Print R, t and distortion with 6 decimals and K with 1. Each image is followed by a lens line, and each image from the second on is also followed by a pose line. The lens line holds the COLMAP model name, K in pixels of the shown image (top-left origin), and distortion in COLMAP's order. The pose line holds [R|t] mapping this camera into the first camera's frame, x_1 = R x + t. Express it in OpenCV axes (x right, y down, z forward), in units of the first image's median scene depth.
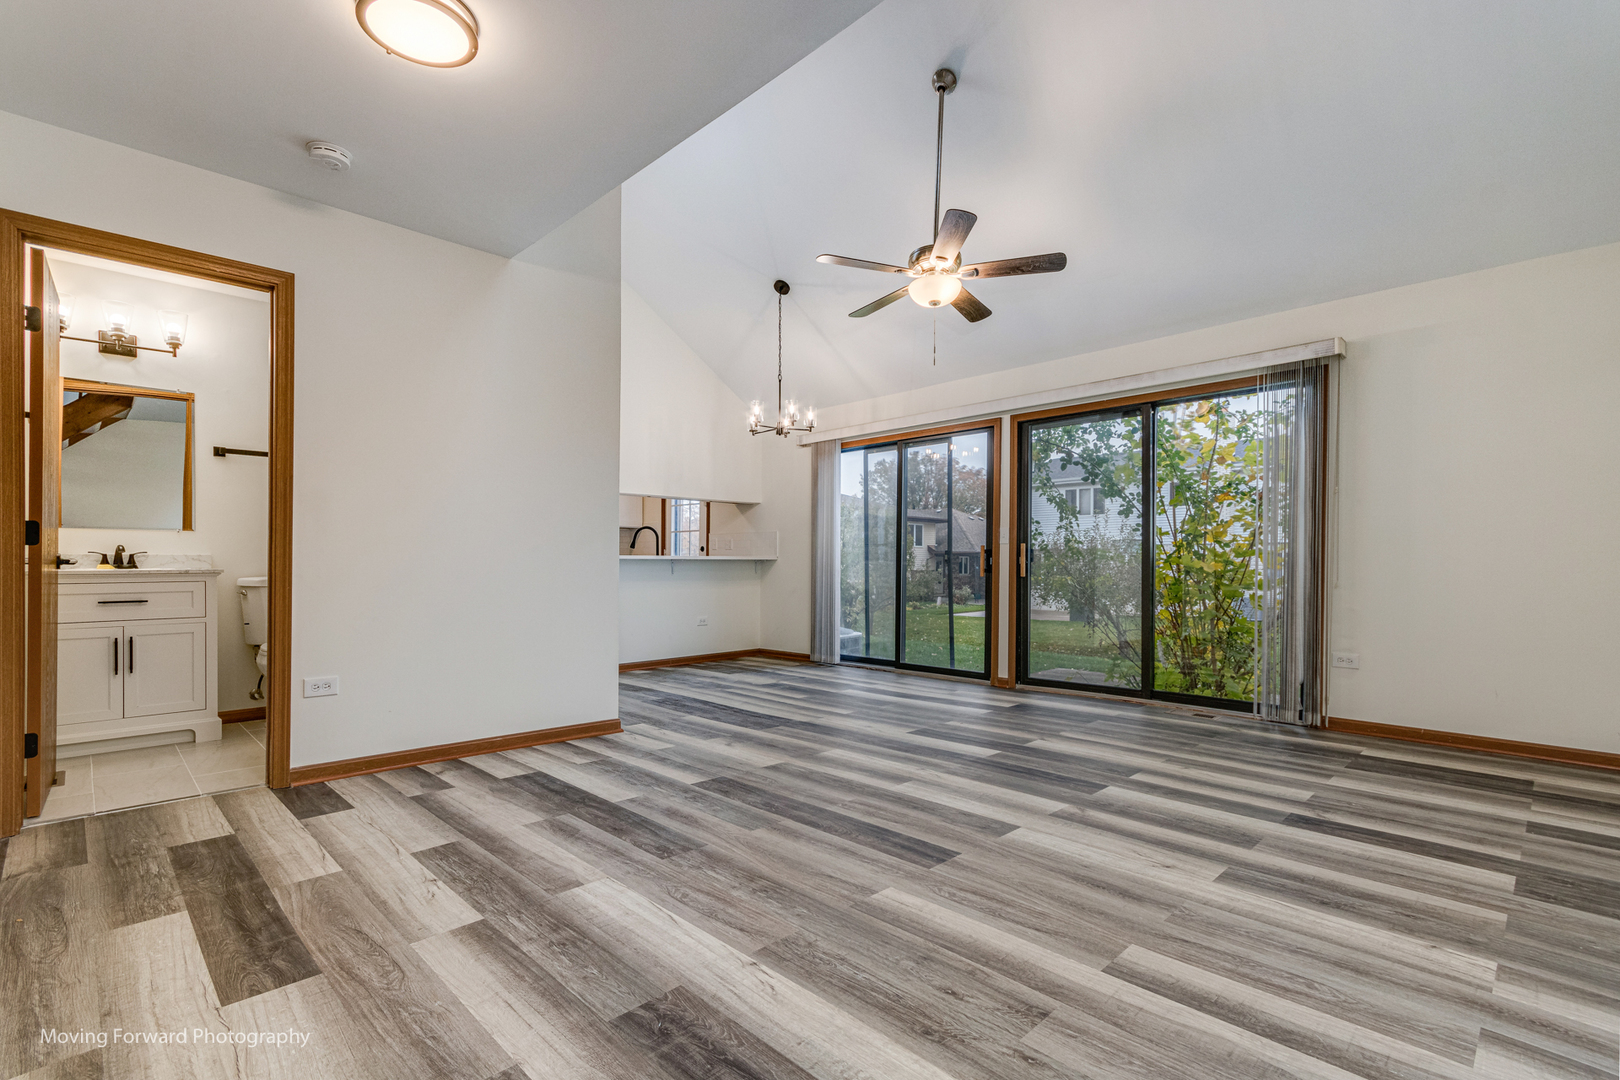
lens RADIAL K [[745.6, 0, 797.6], [0, 745.6, 565.3], [0, 0, 1]] dist [0.003207, 0.000259]
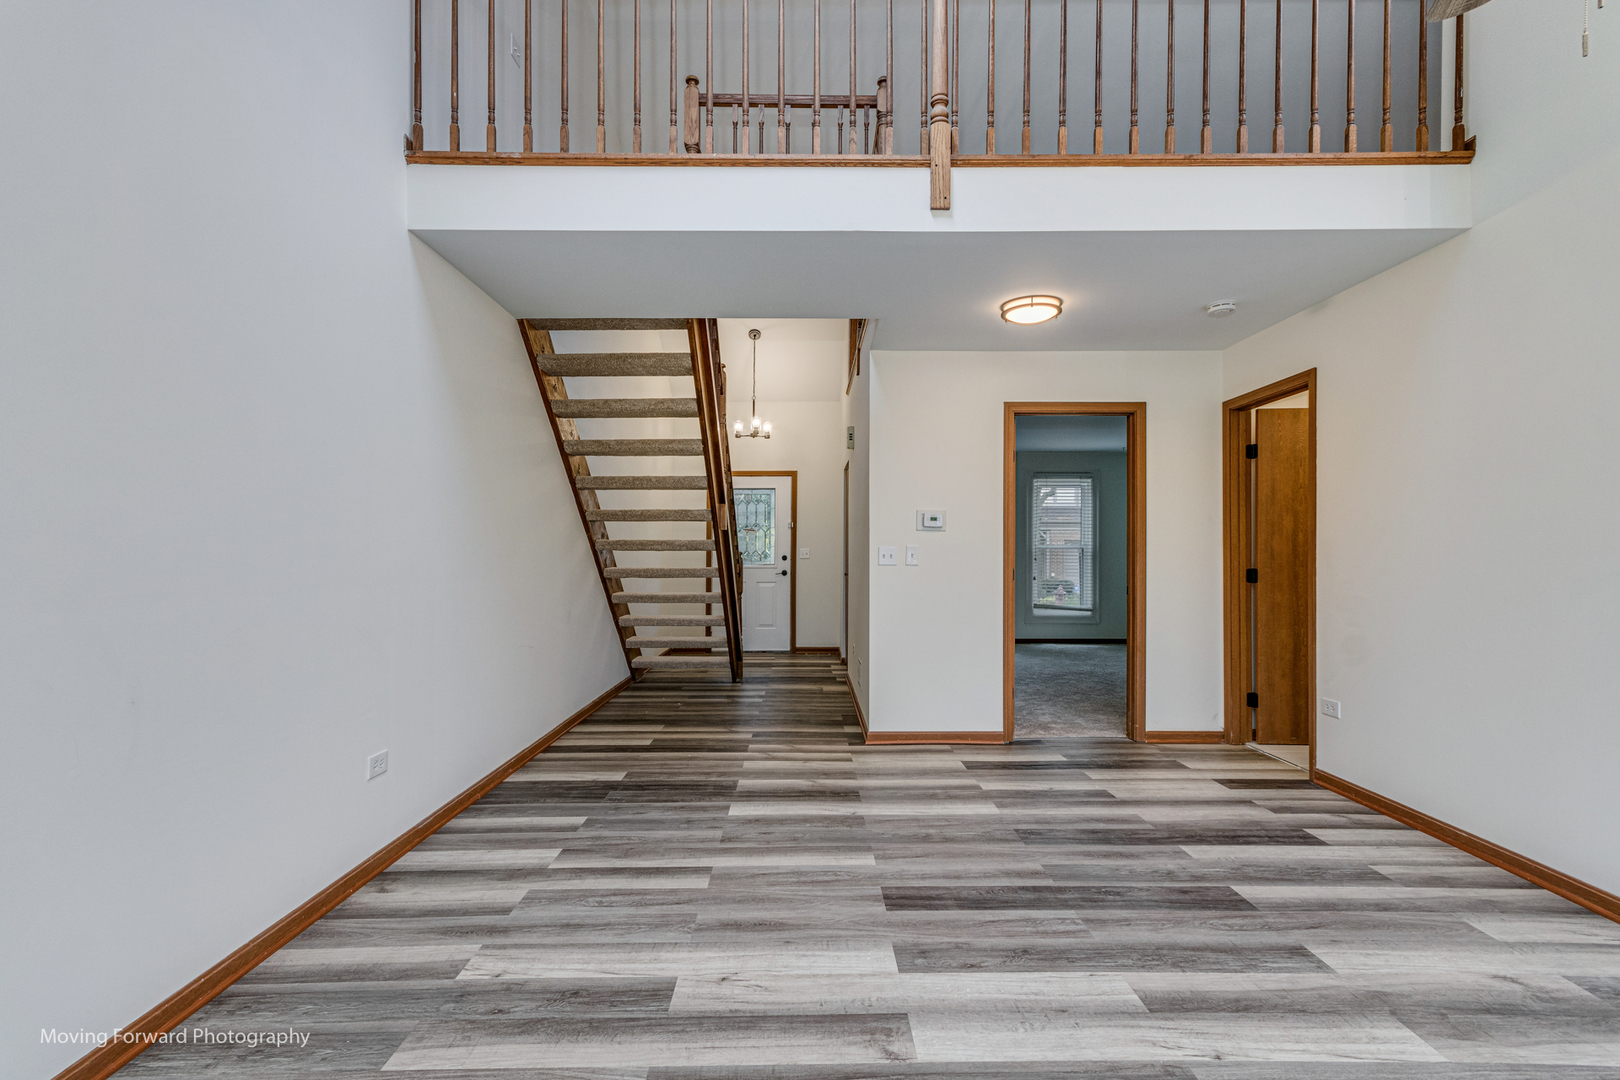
lens RADIAL K [[751.8, 0, 804.3], [0, 751.8, 546.1], [0, 0, 1]] dist [0.004961, 0.000505]
pose [[-0.691476, -0.011292, -0.722311, 0.955138], [-0.003569, 0.999919, -0.012215, -0.088564], [0.722390, -0.005868, -0.691460, 1.492138]]
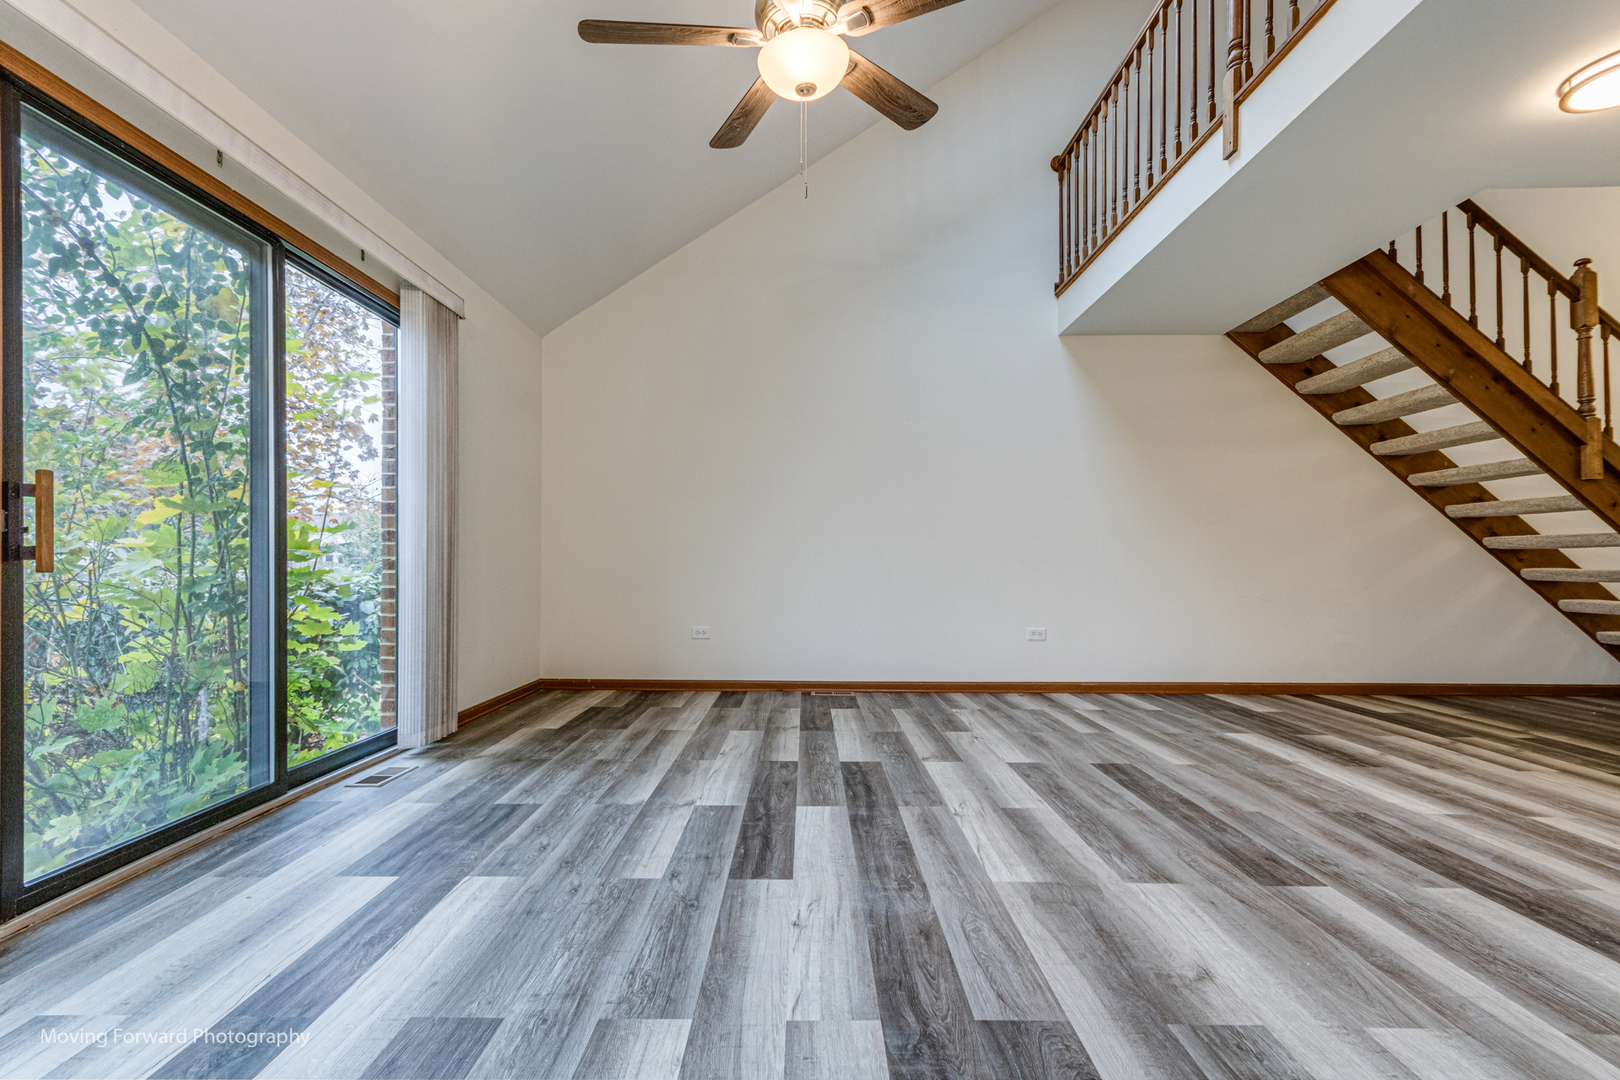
lens RADIAL K [[745.6, 0, 797.6], [0, 745.6, 565.3], [0, 0, 1]] dist [0.003207, 0.000259]
pose [[-0.707370, -0.007469, 0.706804, -0.328637], [-0.005345, 0.999972, 0.005218, 0.020065], [-0.706823, -0.000087, -0.707390, 2.136393]]
